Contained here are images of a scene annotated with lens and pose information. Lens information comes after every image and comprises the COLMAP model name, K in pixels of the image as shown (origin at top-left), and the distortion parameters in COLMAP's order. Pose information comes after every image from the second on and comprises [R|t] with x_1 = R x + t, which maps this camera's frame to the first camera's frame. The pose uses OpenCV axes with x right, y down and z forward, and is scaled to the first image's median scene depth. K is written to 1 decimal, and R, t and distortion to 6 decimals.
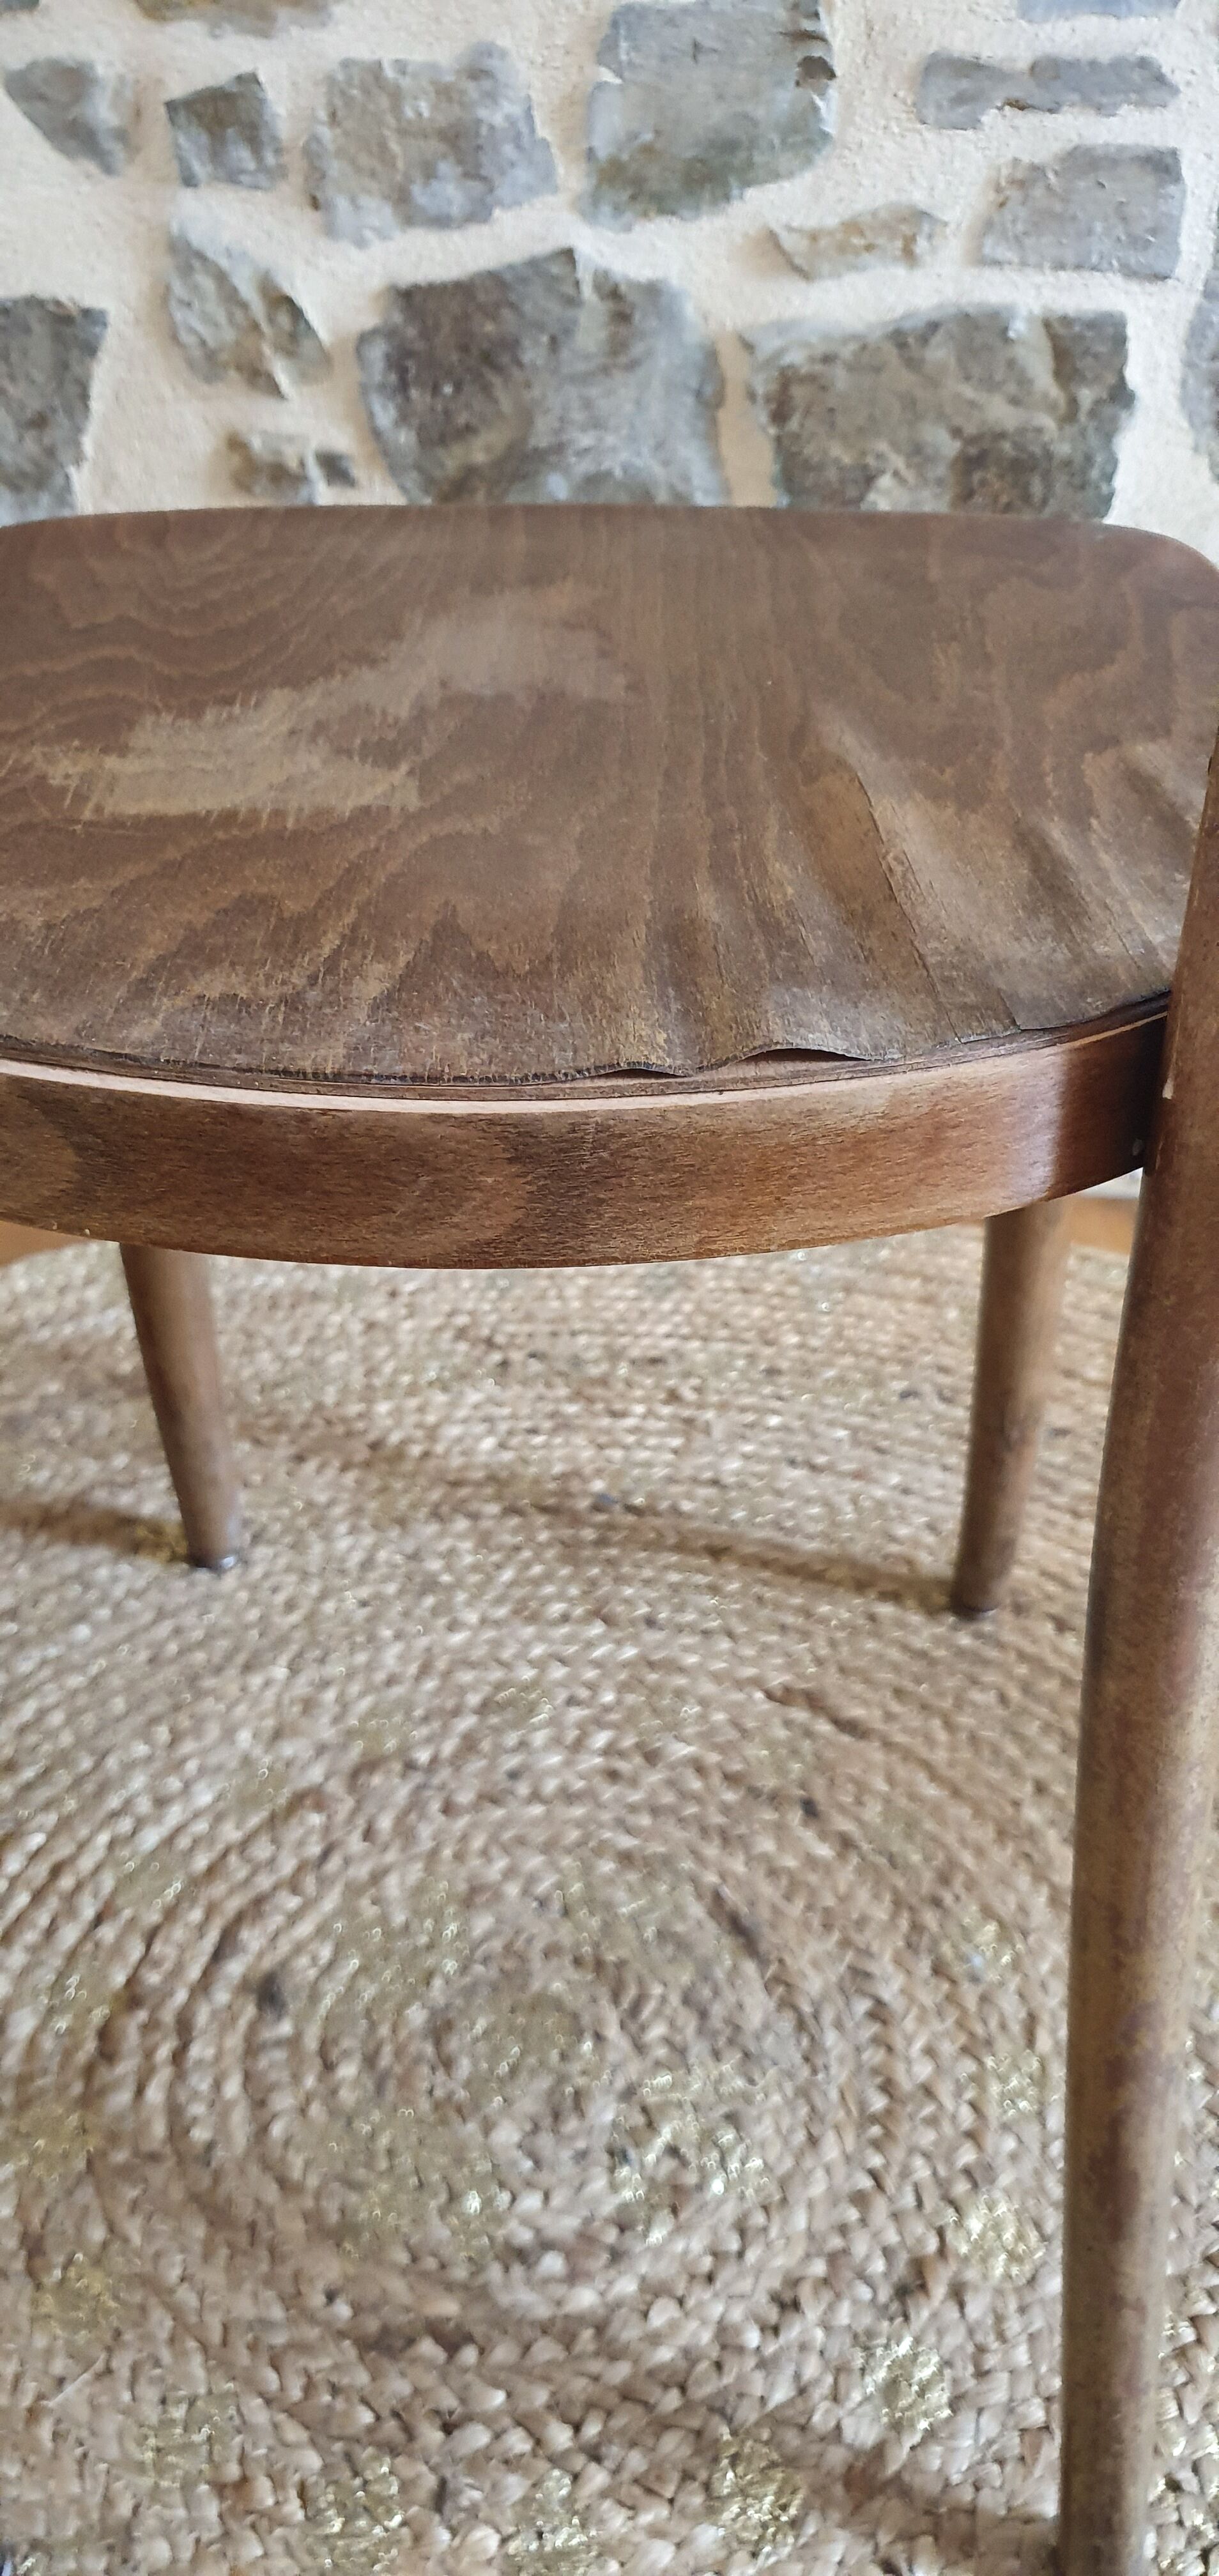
lens RADIAL K [[2088.4, 0, 633.9], [0, 2088.4, 1305.7], [0, 0, 1]] dist [0.030593, -0.049875]
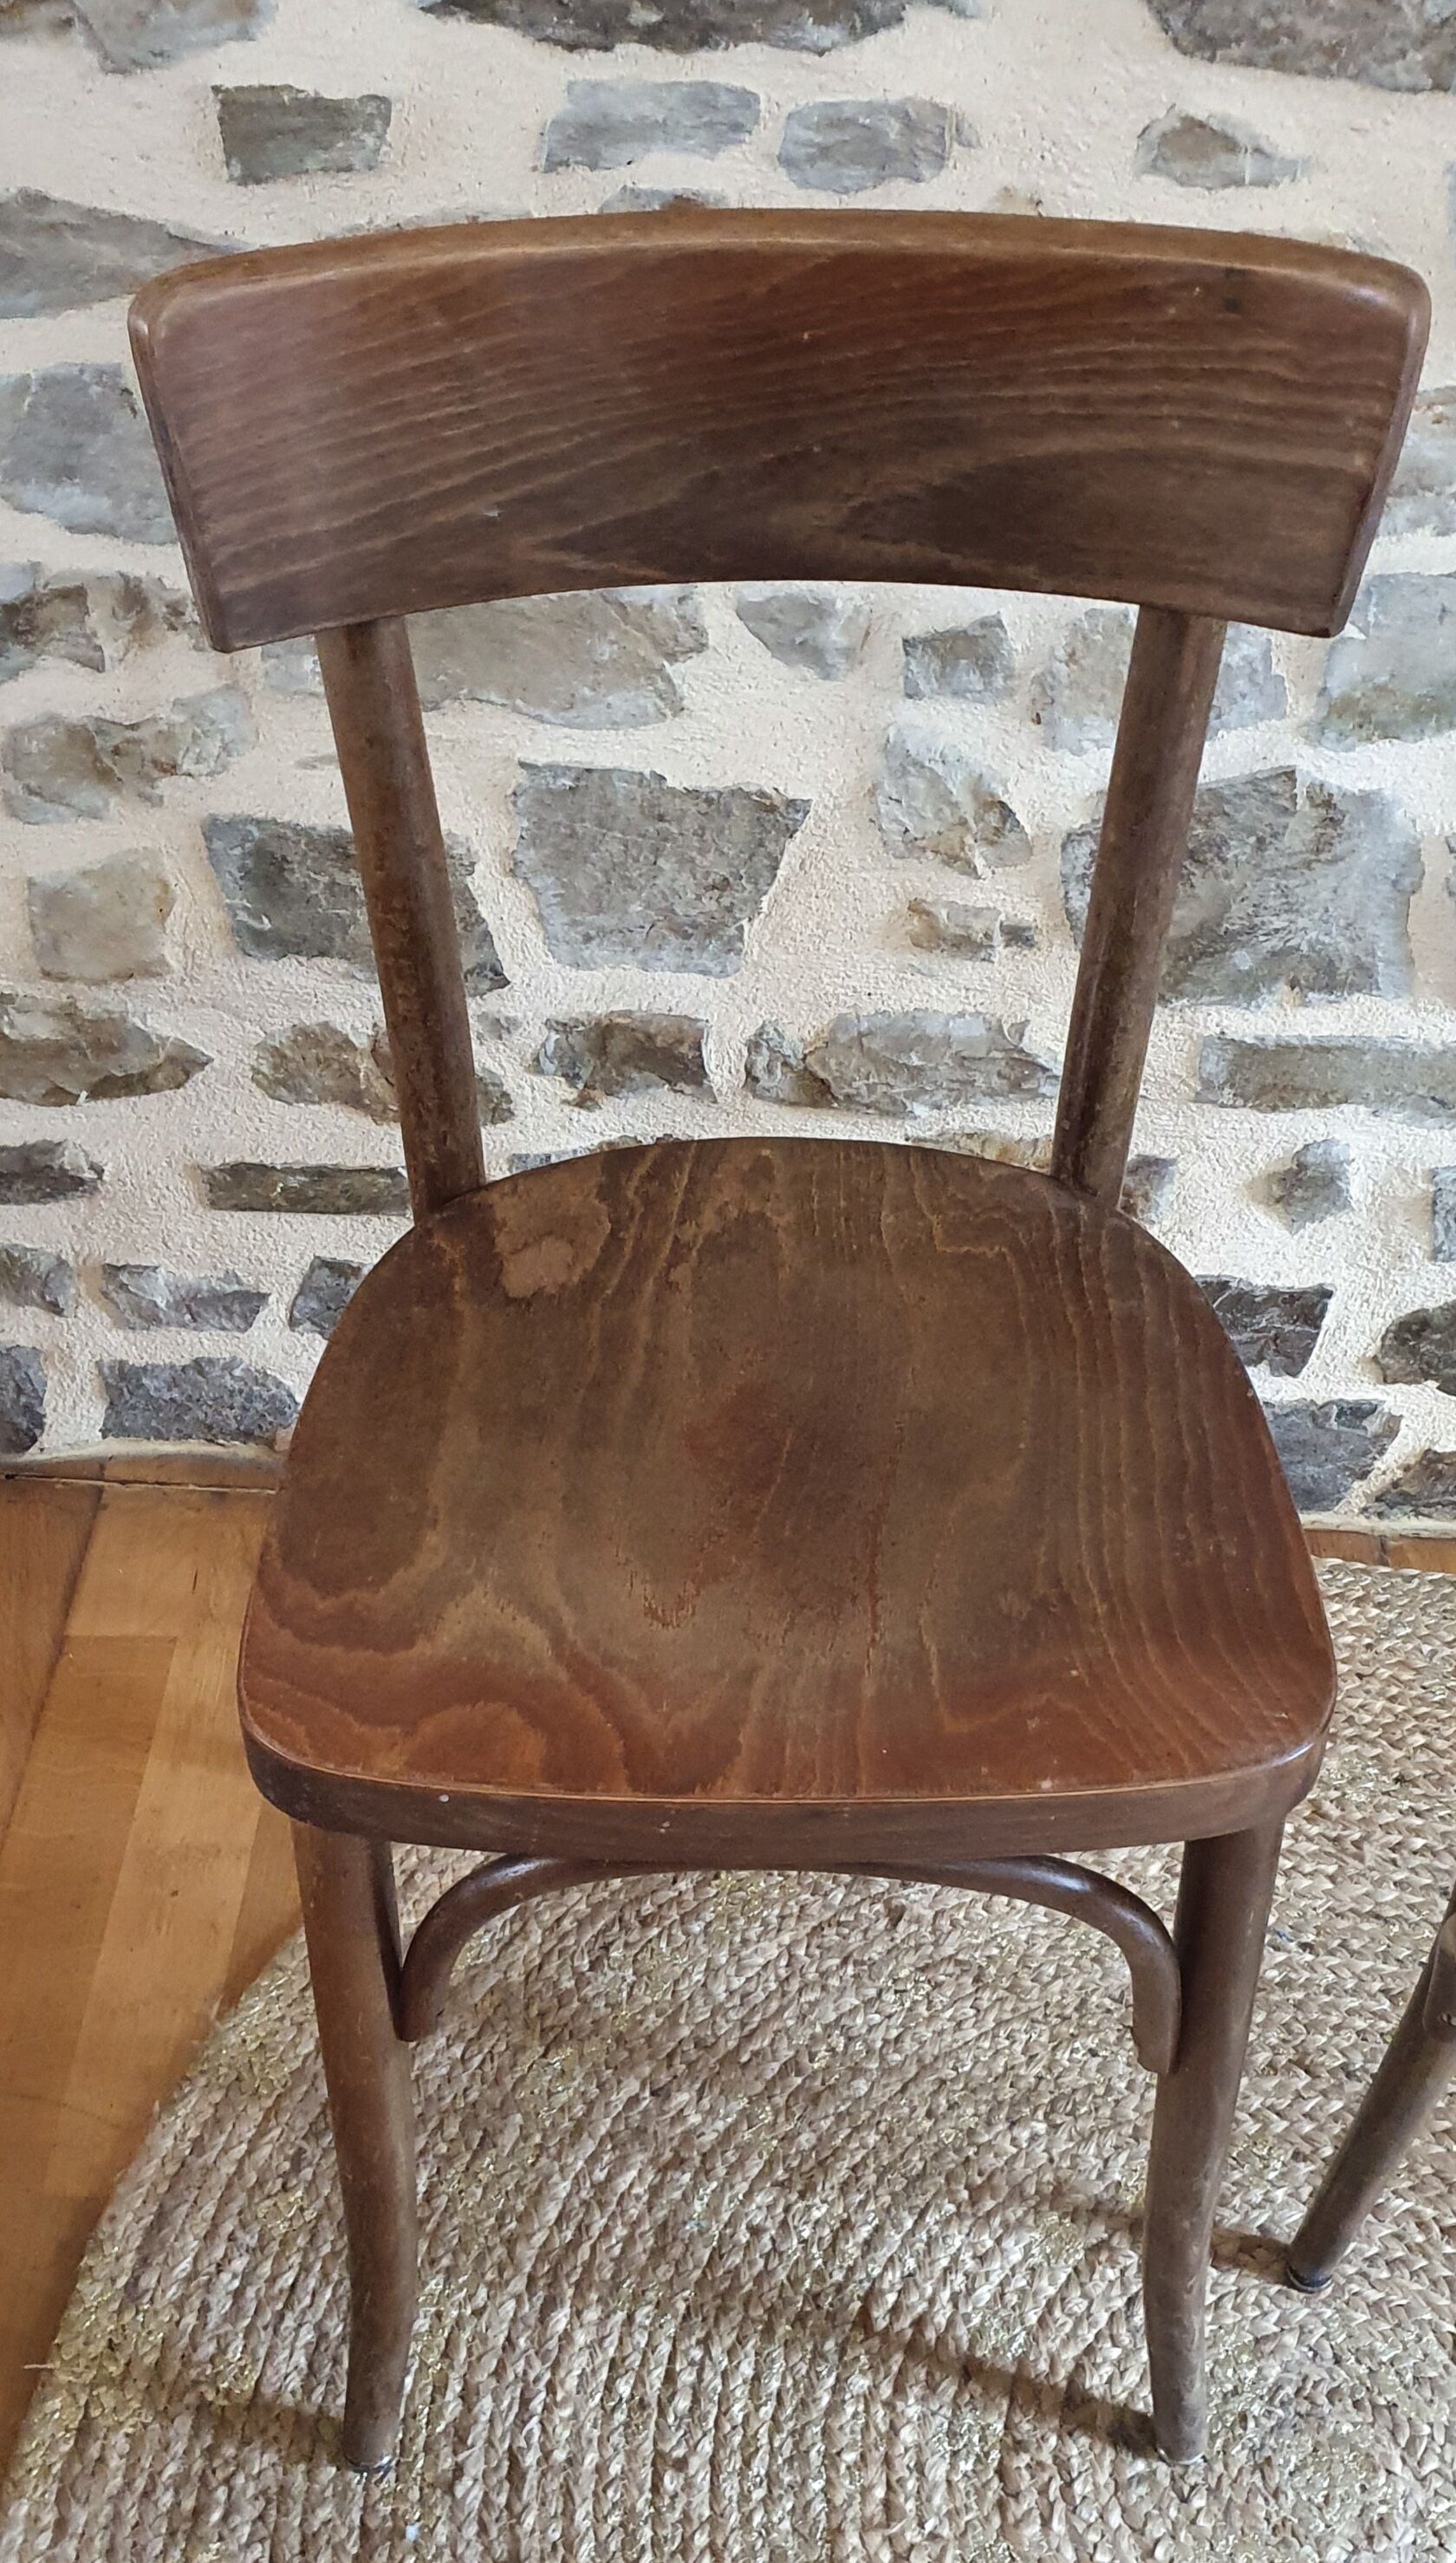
lens RADIAL K [[2793.5, 0, 697.4], [0, 2793.5, 1554.9], [0, 0, 1]] dist [0.036933, 0.000000]
pose [[0.999897, -0.010808, 0.009407, -0.467195], [0.008488, 0.975727, 0.218826, -0.601996], [-0.011544, -0.218723, 0.975719, -0.572750]]
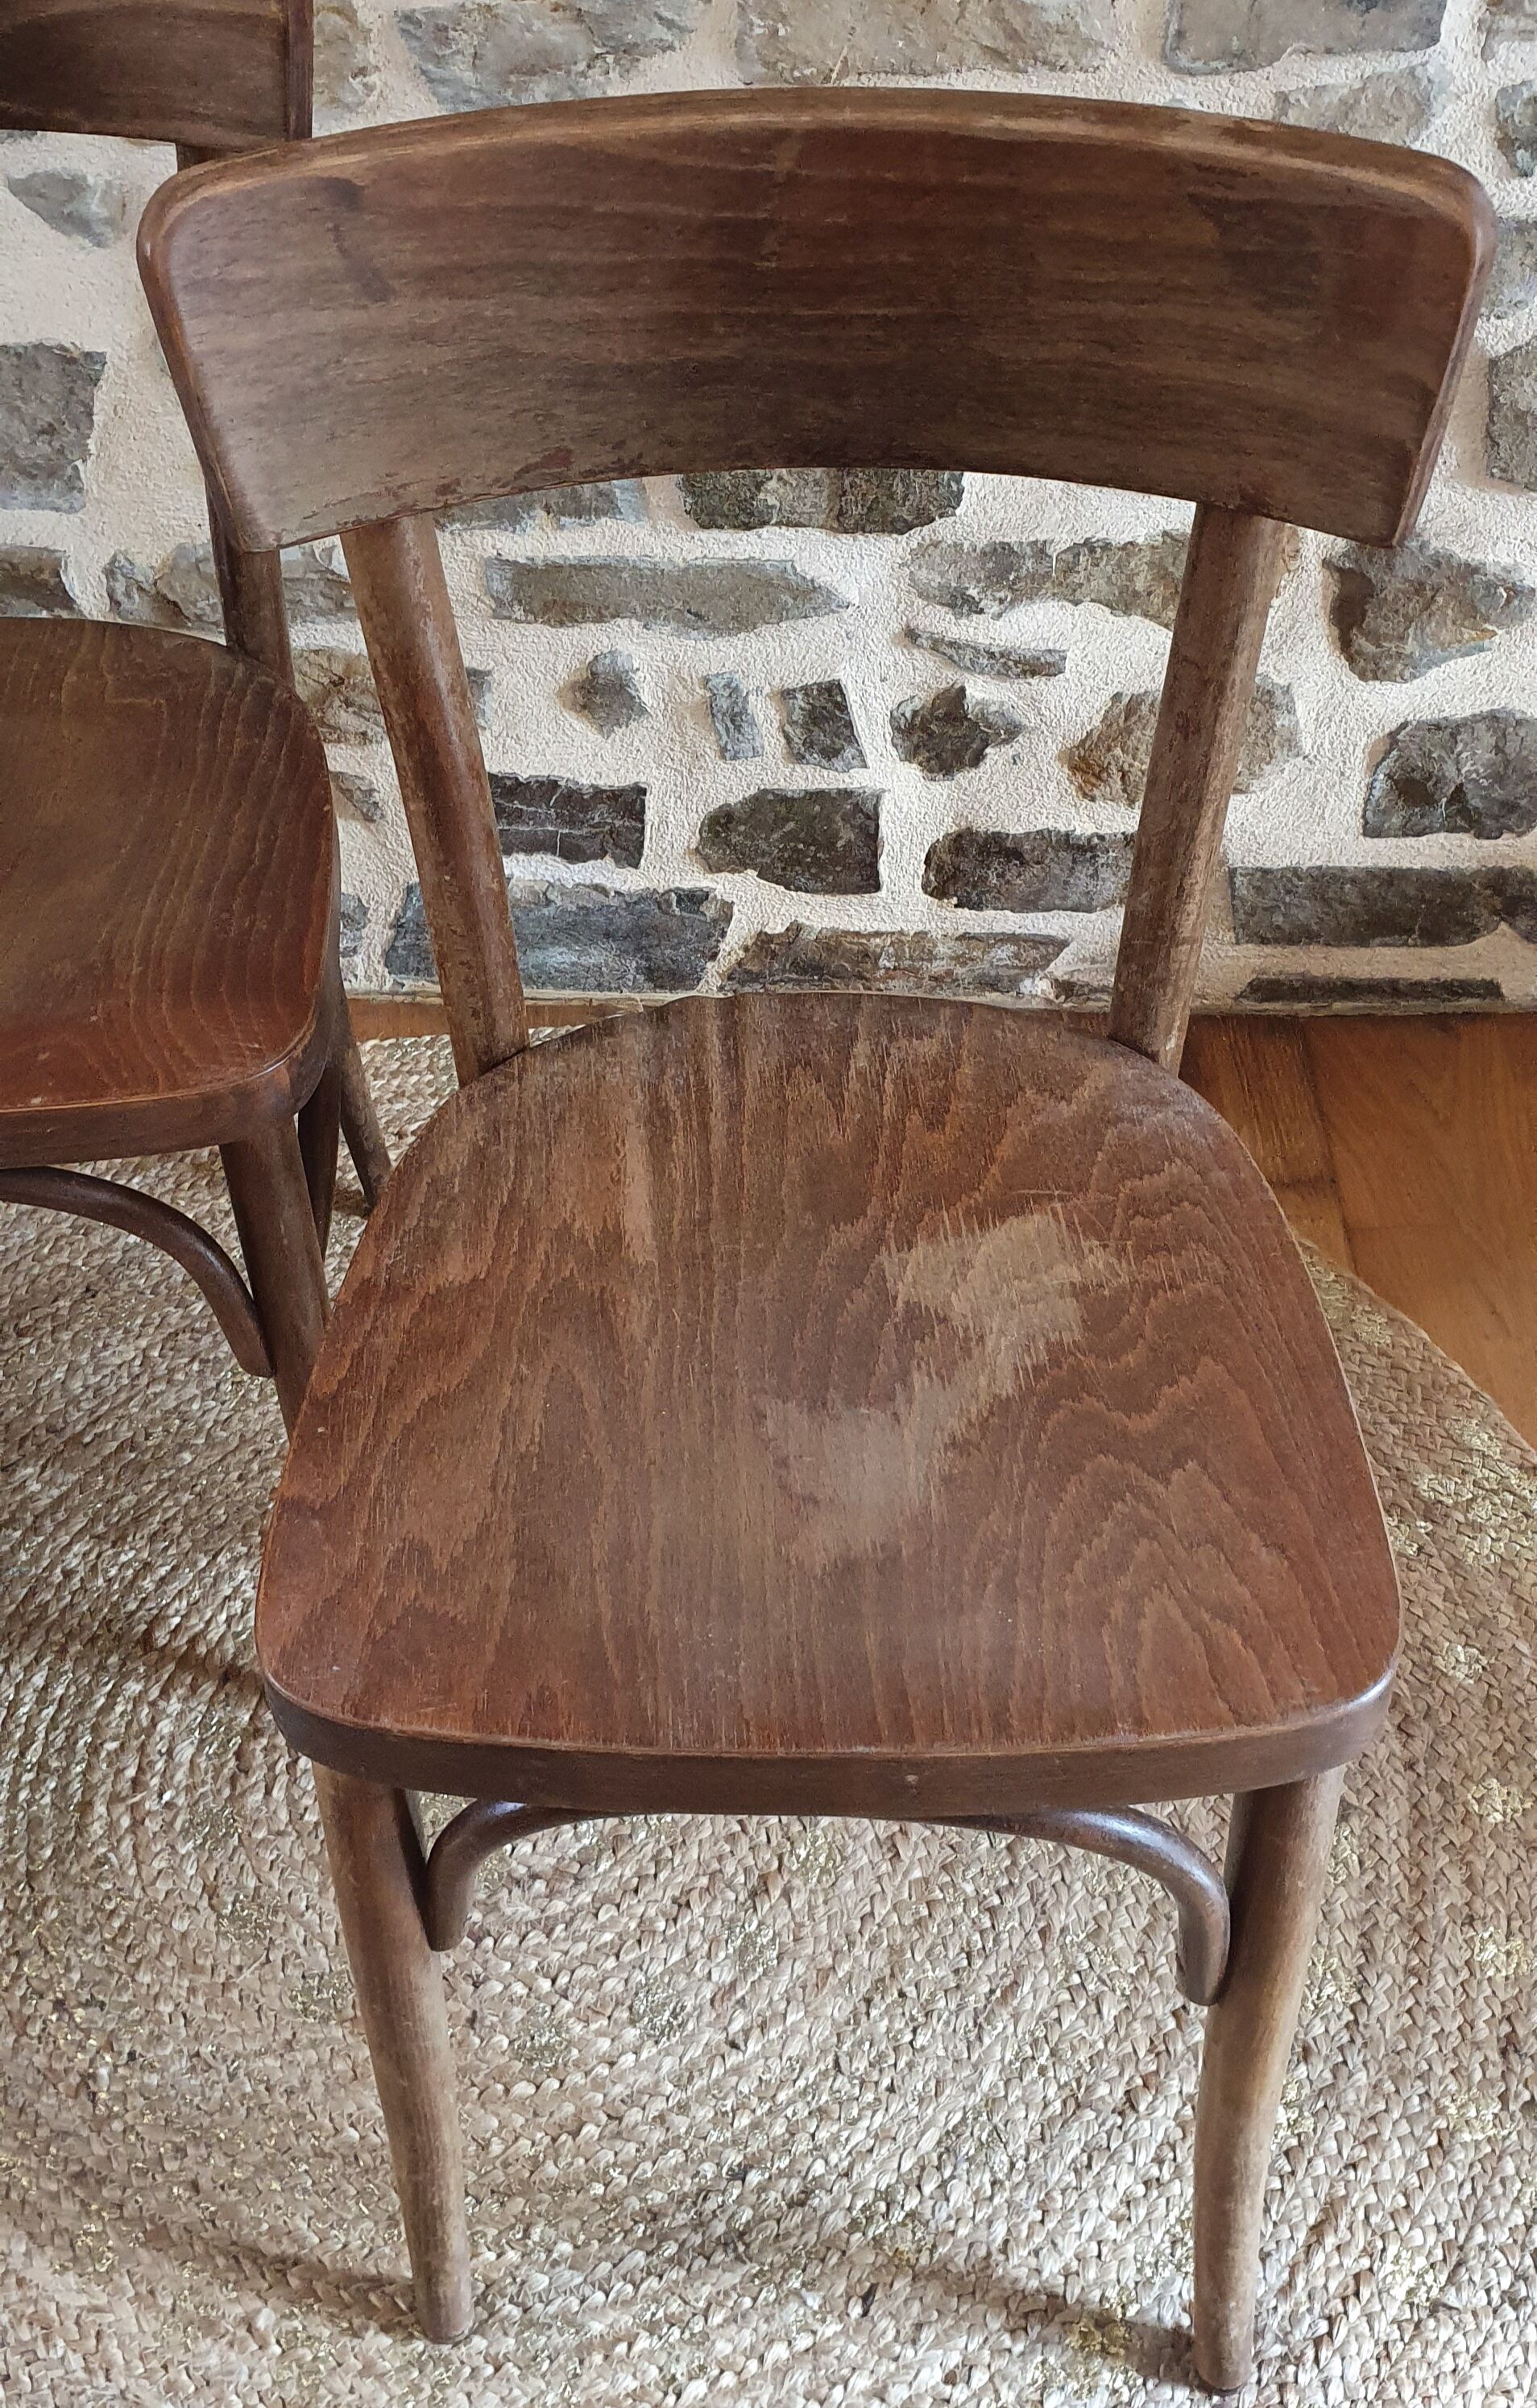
lens RADIAL K [[2632.7, 0, 839.9], [0, 2632.7, 1221.5], [0, 0, 1]] dist [0.014388, 0.000000]
pose [[0.998424, -0.032784, 0.045542, 0.110585], [0.022072, 0.975604, 0.218426, -0.453479], [-0.051592, -0.217077, 0.974790, -0.828116]]
